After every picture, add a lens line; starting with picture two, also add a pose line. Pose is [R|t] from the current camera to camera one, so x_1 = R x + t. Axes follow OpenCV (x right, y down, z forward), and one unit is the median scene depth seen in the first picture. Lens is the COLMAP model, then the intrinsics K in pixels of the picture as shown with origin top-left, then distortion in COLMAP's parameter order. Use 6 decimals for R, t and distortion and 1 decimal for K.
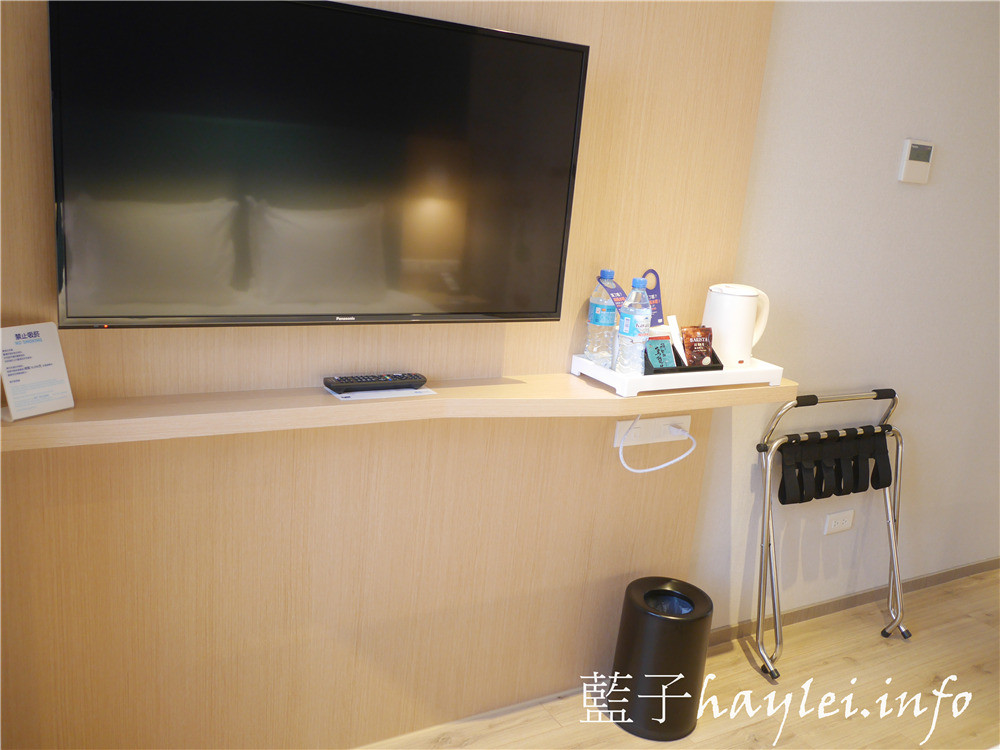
lens RADIAL K [[865.8, 0, 500.0], [0, 865.8, 375.0], [0, 0, 1]] dist [-0.019992, -0.000128]
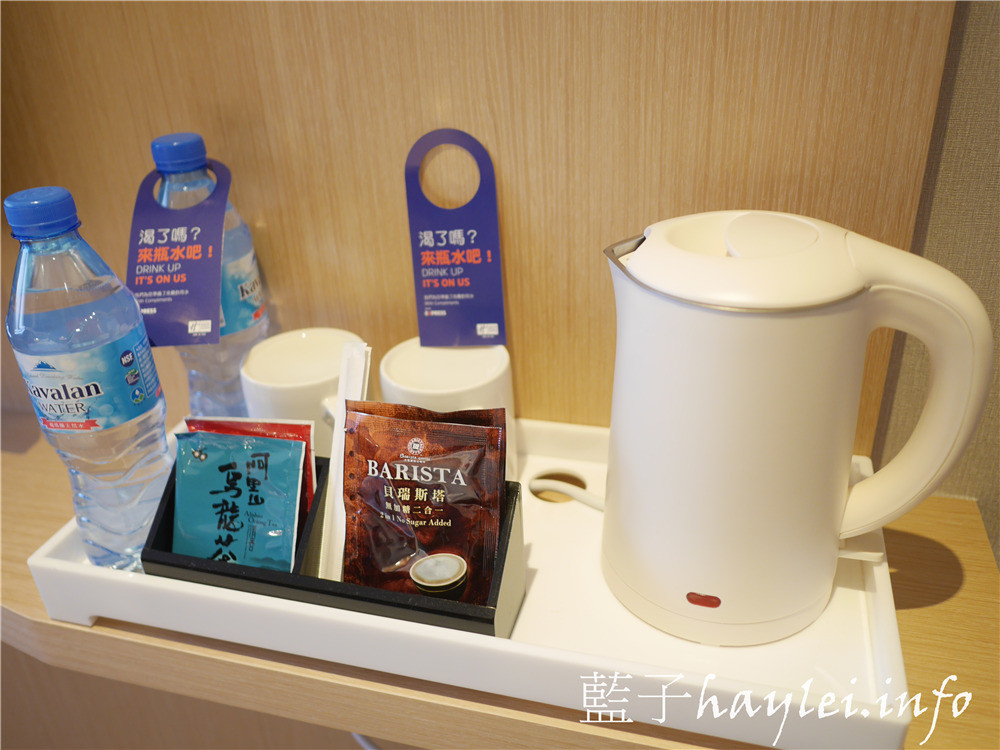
lens RADIAL K [[865.8, 0, 500.0], [0, 865.8, 375.0], [0, 0, 1]] dist [-0.019992, -0.000128]
pose [[0.701975, 0.238561, -0.671059, 0.389859], [-0.075172, 0.961787, 0.263279, -0.126195], [0.708224, -0.134370, 0.693083, 0.861295]]
